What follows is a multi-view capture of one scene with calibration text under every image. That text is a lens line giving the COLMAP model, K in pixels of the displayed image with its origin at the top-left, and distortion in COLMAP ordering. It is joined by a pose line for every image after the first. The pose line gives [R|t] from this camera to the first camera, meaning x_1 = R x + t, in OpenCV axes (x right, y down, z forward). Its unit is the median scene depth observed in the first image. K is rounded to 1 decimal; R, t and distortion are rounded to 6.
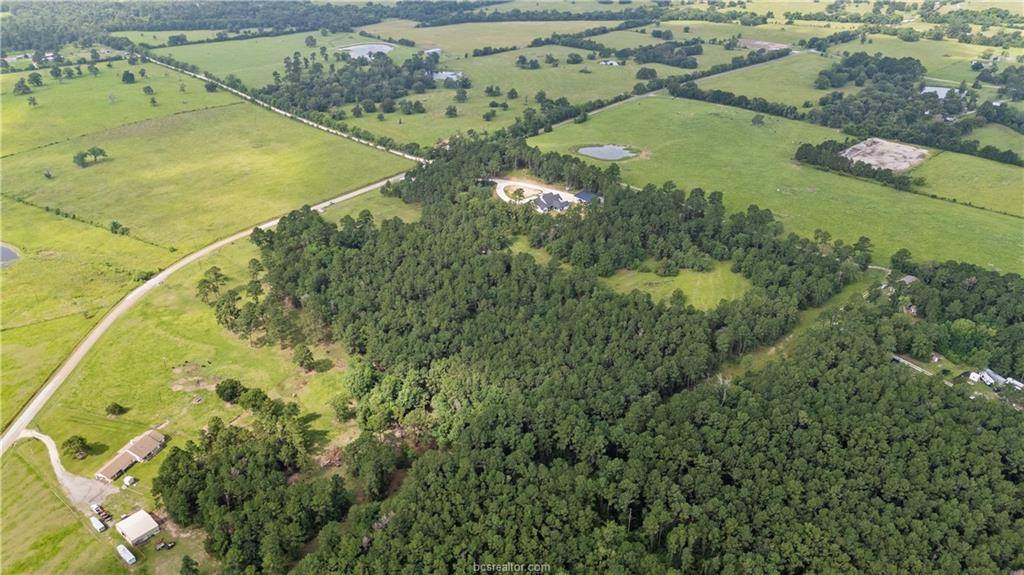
lens RADIAL K [[752.1, 0, 514.6], [0, 752.1, 289.0], [0, 0, 1]] dist [0.065389, -0.057614]
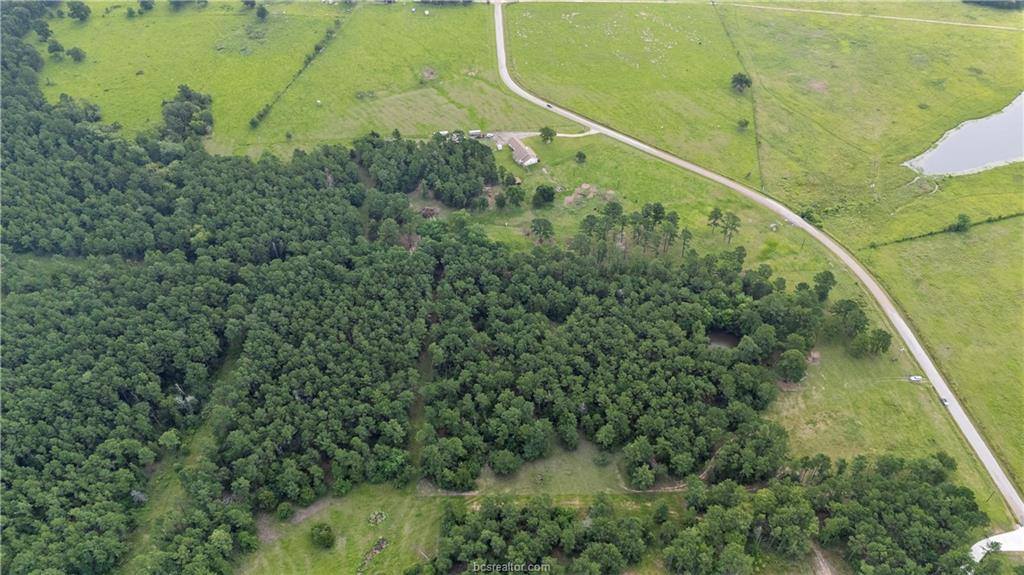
lens RADIAL K [[752.1, 0, 514.6], [0, 752.1, 289.0], [0, 0, 1]] dist [0.065389, -0.057614]
pose [[-0.677865, 0.500797, -0.538239, 0.236956], [-0.353180, 0.420278, 0.835841, -0.471137], [0.644797, 0.756683, -0.108020, 0.683905]]
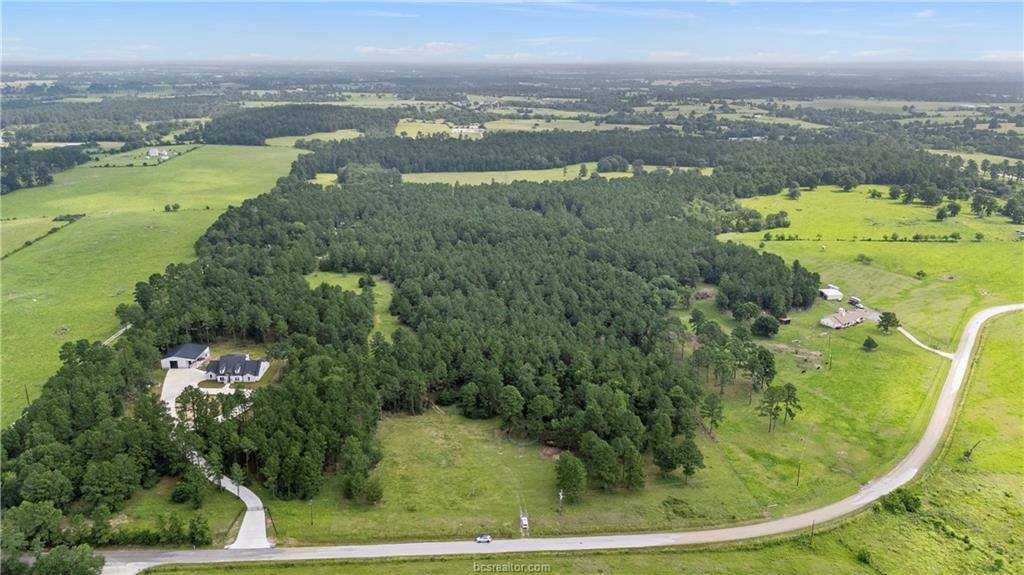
lens RADIAL K [[746.6, 0, 512.0], [0, 746.6, 287.5], [0, 0, 1]] dist [0.070610, -0.059295]
pose [[-0.777917, -0.182392, 0.601313, -0.416782], [0.305703, 0.726210, 0.615763, -0.403216], [-0.548990, 0.662836, -0.509174, 0.974075]]
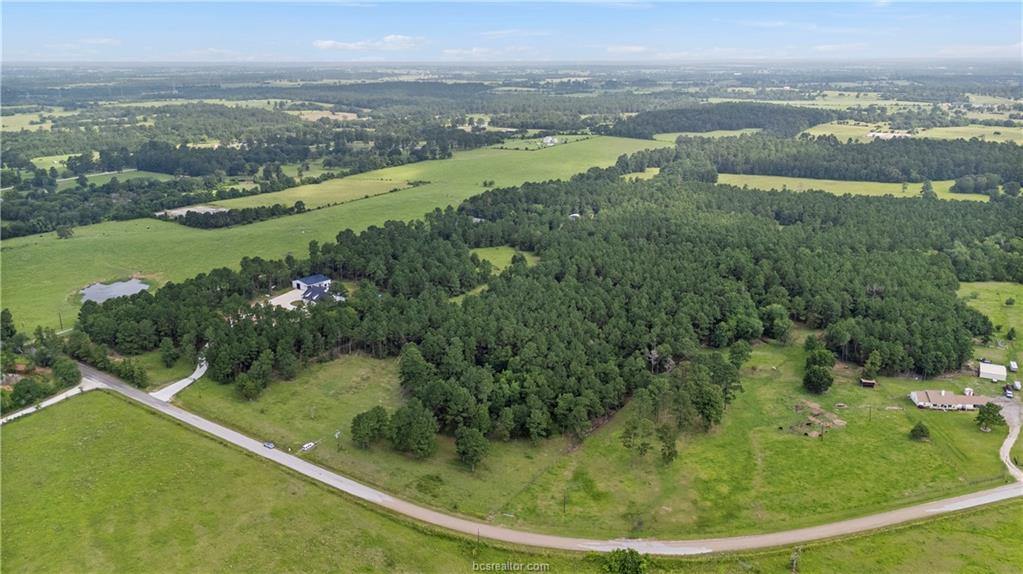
lens RADIAL K [[751.3, 0, 514.1], [0, 751.3, 288.5], [0, 0, 1]] dist [0.065389, -0.057614]
pose [[-0.217668, -0.284068, 0.933770, -0.635853], [0.477568, 0.803363, 0.355721, -0.263834], [-0.851205, 0.523367, -0.039205, 0.724167]]
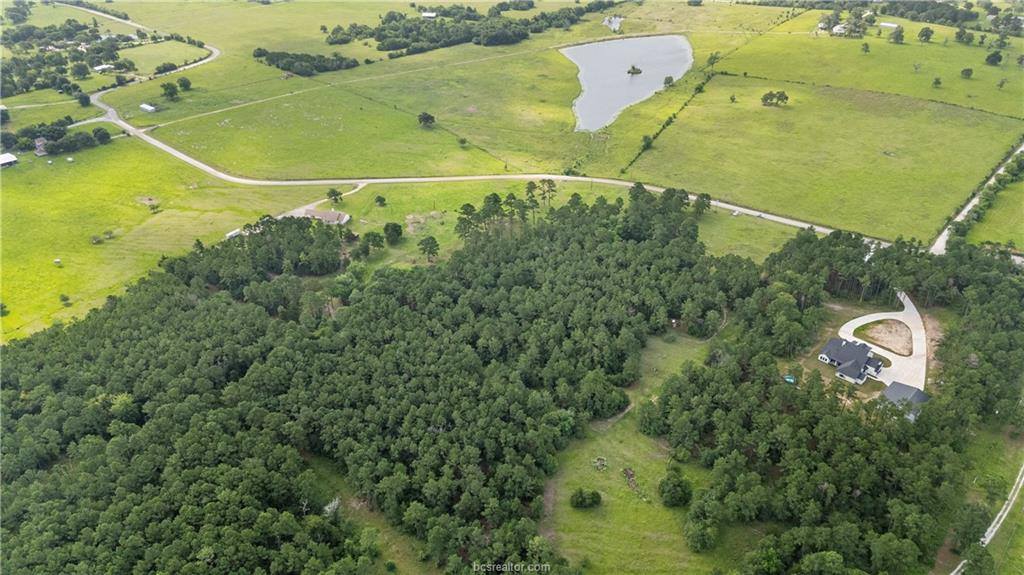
lens RADIAL K [[752.1, 0, 514.6], [0, 752.1, 289.0], [0, 0, 1]] dist [0.065389, -0.057614]
pose [[0.077856, 0.523940, -0.848190, 0.447751], [-0.476226, 0.766979, 0.430061, -0.251936], [0.875869, 0.370447, 0.309228, 0.456501]]
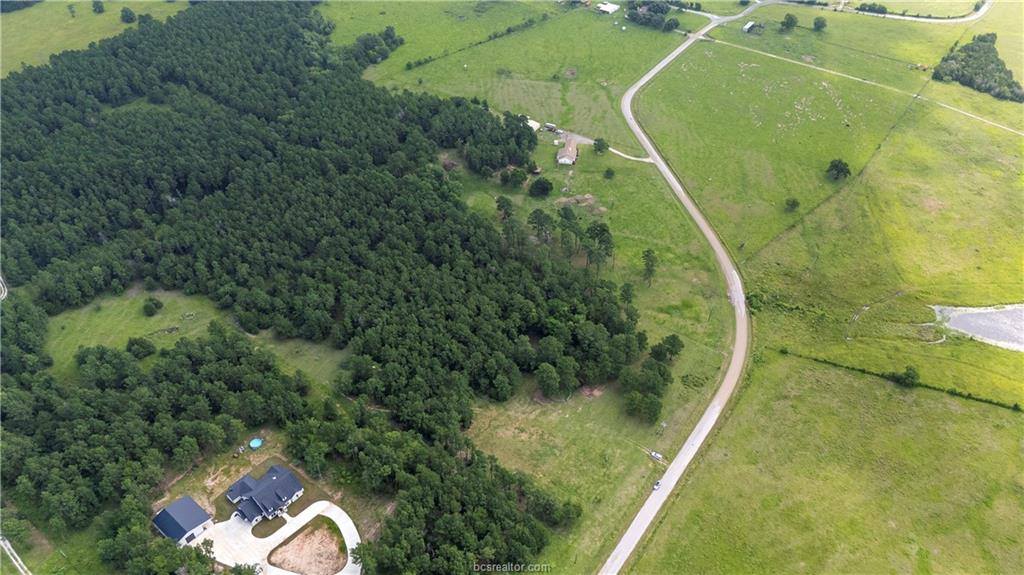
lens RADIAL K [[746.6, 0, 512.0], [0, 746.6, 287.5], [0, 0, 1]] dist [0.070610, -0.059295]
pose [[-0.986185, 0.106277, -0.127058, -0.069419], [-0.080918, 0.360211, 0.929355, -0.599054], [0.144537, 0.926797, -0.346635, 0.915625]]
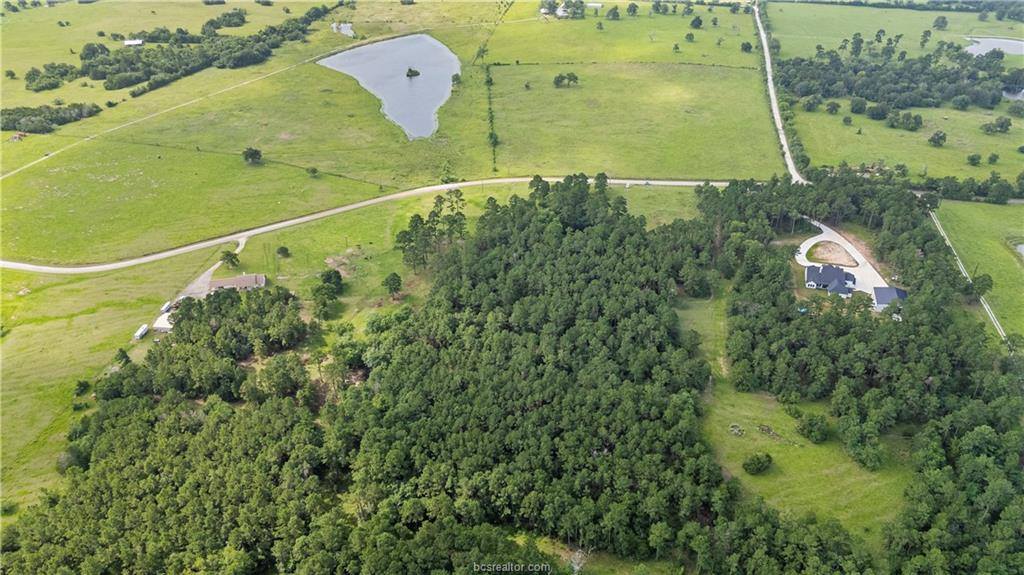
lens RADIAL K [[752.1, 0, 514.6], [0, 752.1, 289.0], [0, 0, 1]] dist [0.065389, -0.057614]
pose [[0.548845, 0.438195, -0.711867, 0.344438], [-0.398316, 0.885791, 0.238156, -0.135417], [0.734924, 0.152837, 0.660702, 0.244417]]
